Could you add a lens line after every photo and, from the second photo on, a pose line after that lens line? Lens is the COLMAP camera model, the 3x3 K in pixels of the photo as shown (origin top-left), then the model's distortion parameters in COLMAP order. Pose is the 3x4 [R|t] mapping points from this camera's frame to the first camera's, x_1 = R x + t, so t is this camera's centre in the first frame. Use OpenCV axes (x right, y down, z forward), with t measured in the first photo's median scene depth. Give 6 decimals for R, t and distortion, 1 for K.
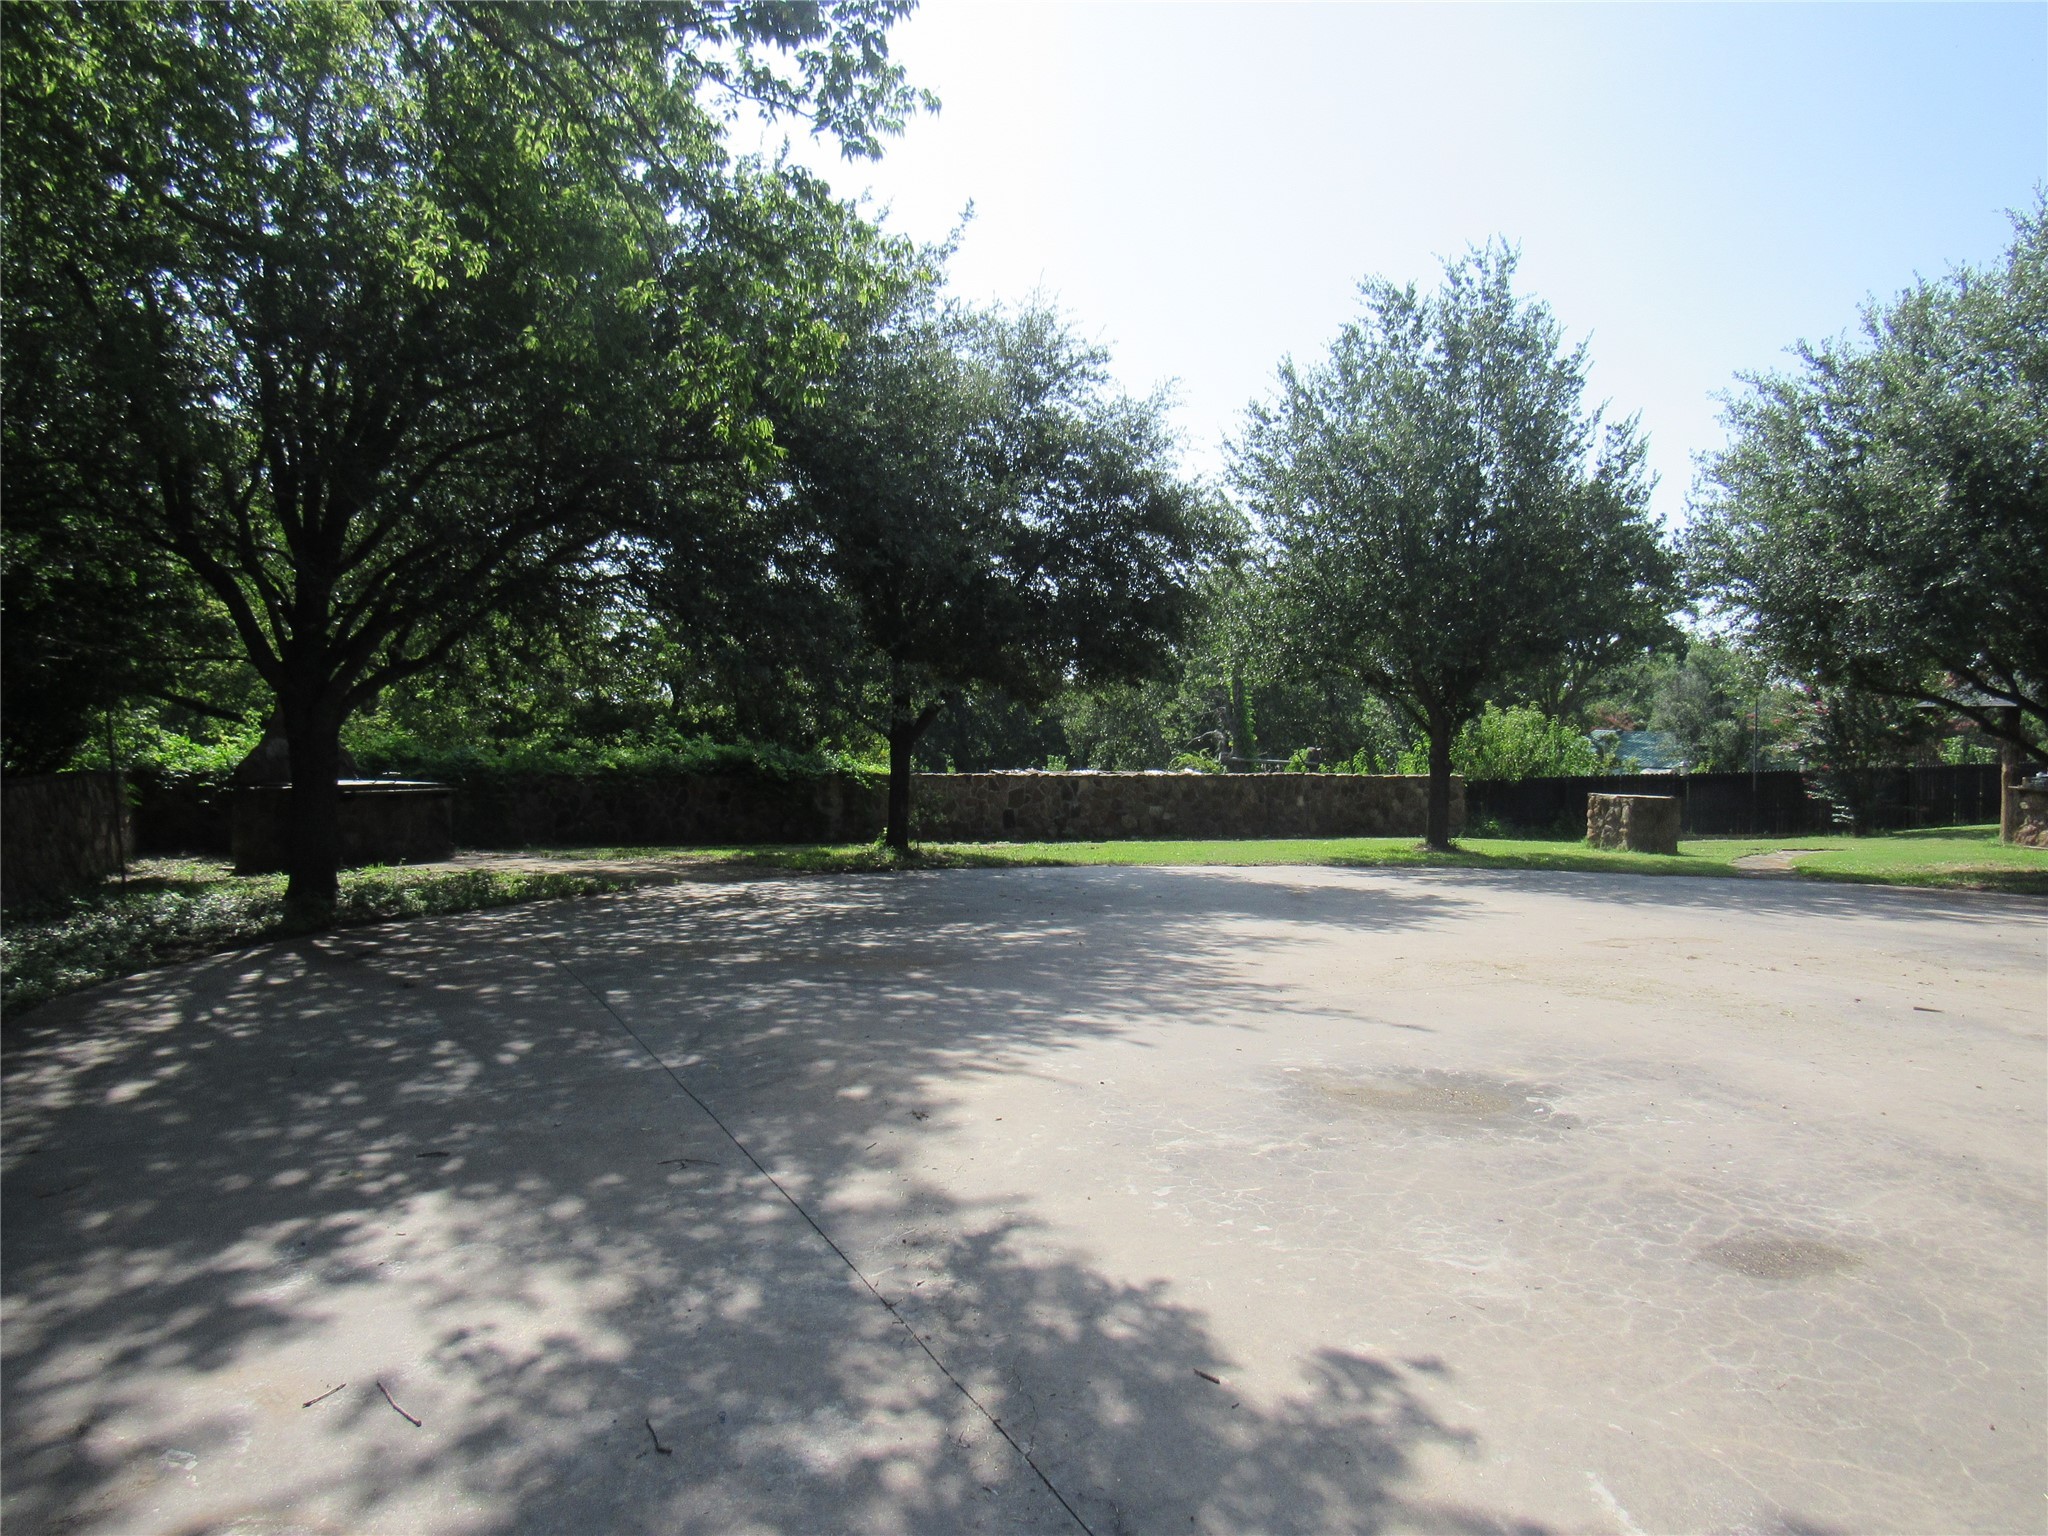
lens RADIAL K [[1447.2, 0, 1027.8], [0, 1447.2, 757.3], [0, 0, 1]] dist [-0.008102, 0.003155]
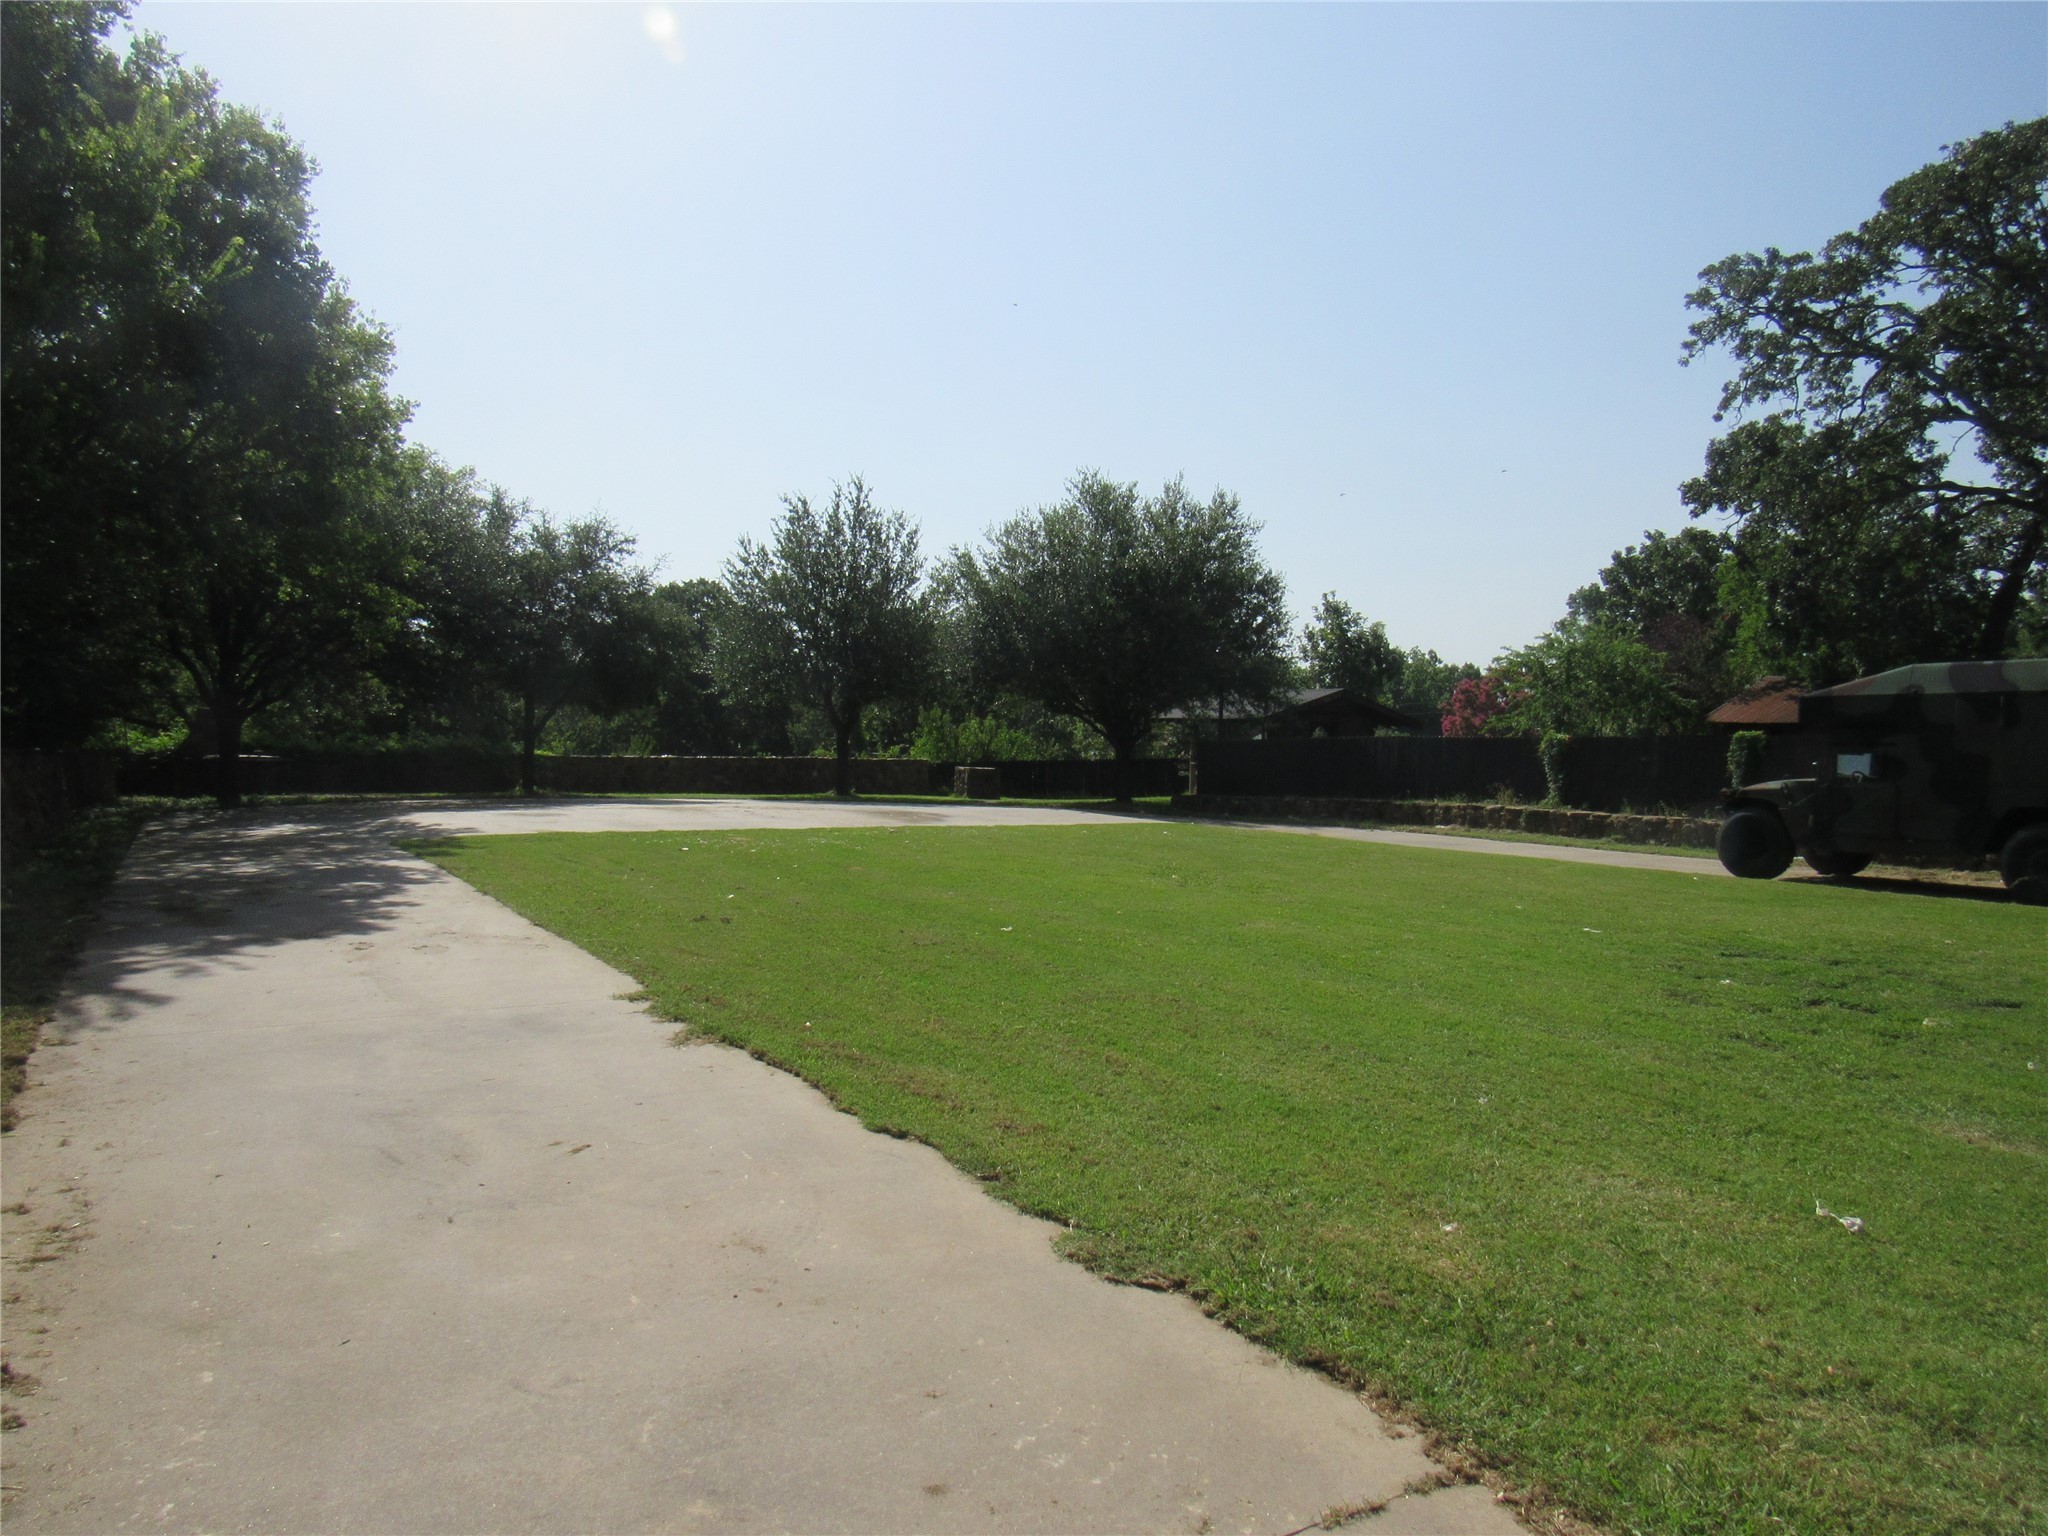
lens RADIAL K [[1447.2, 0, 1019.8], [0, 1447.2, 778.3], [0, 0, 1]] dist [-0.008102, 0.003155]
pose [[0.996206, 0.000451, 0.087030, 0.383312], [-0.001628, 0.999908, 0.013454, 0.017860], [-0.087016, -0.013545, 0.996115, -0.956658]]
